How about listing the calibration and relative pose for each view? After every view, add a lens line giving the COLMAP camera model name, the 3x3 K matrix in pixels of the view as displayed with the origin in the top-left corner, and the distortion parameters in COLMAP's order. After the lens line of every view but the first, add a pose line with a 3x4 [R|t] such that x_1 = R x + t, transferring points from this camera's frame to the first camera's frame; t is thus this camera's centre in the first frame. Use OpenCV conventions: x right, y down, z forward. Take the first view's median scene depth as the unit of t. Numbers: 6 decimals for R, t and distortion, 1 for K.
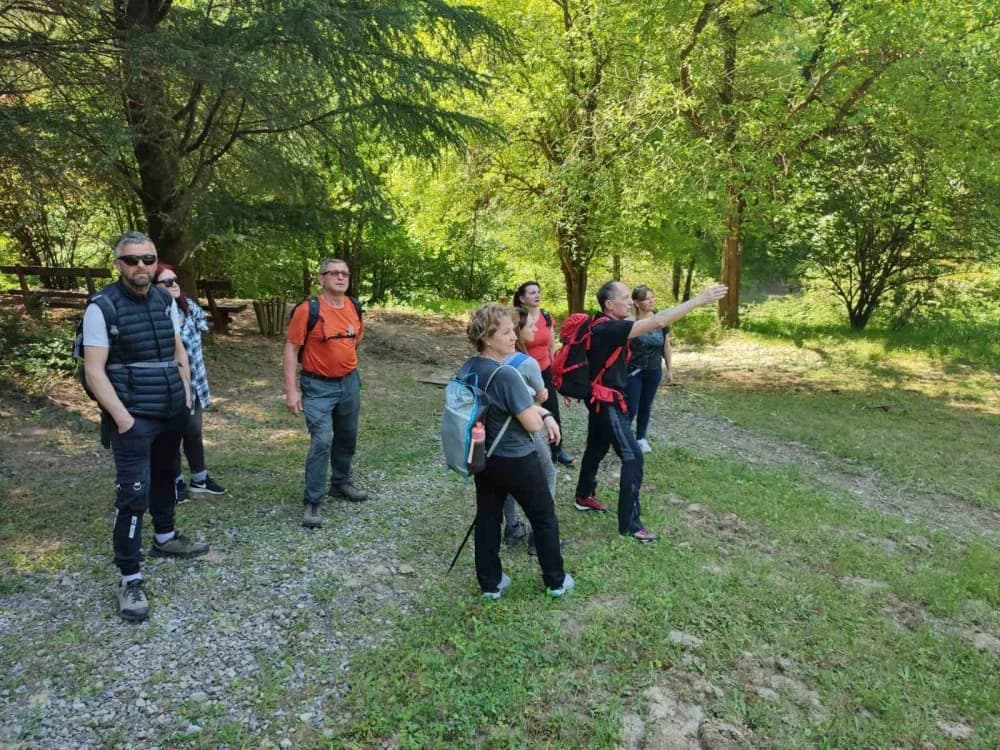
lens RADIAL K [[723.9, 0, 500.0], [0, 723.9, 375.0], [0, 0, 1]] dist [0.012691, -0.013050]
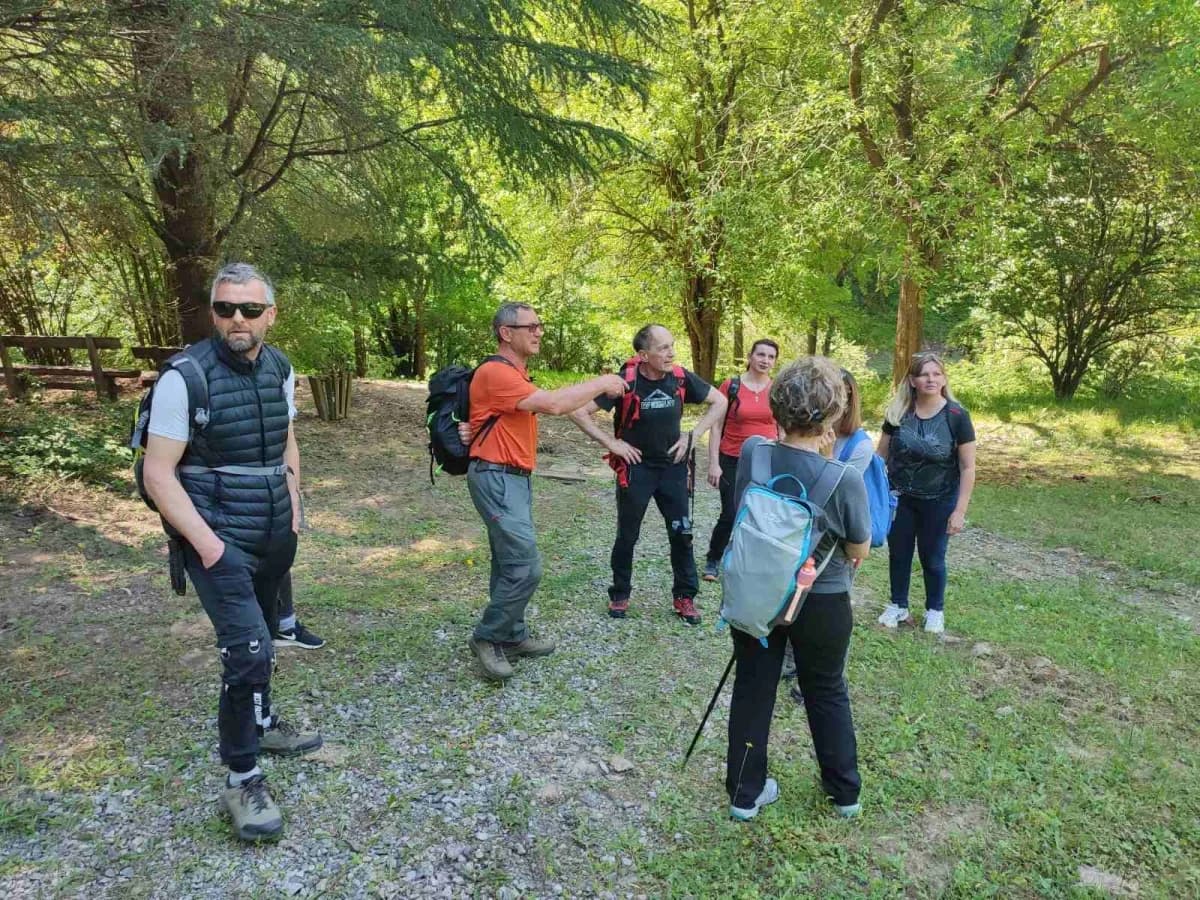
lens RADIAL K [[868.7, 0, 600.0], [0, 868.7, 450.0], [0, 0, 1]] dist [0.012691, -0.013050]
pose [[0.999487, -0.019484, 0.025408, -0.077877], [0.019836, 0.999710, -0.013668, -0.005361], [-0.025134, 0.014165, 0.999584, 0.092428]]
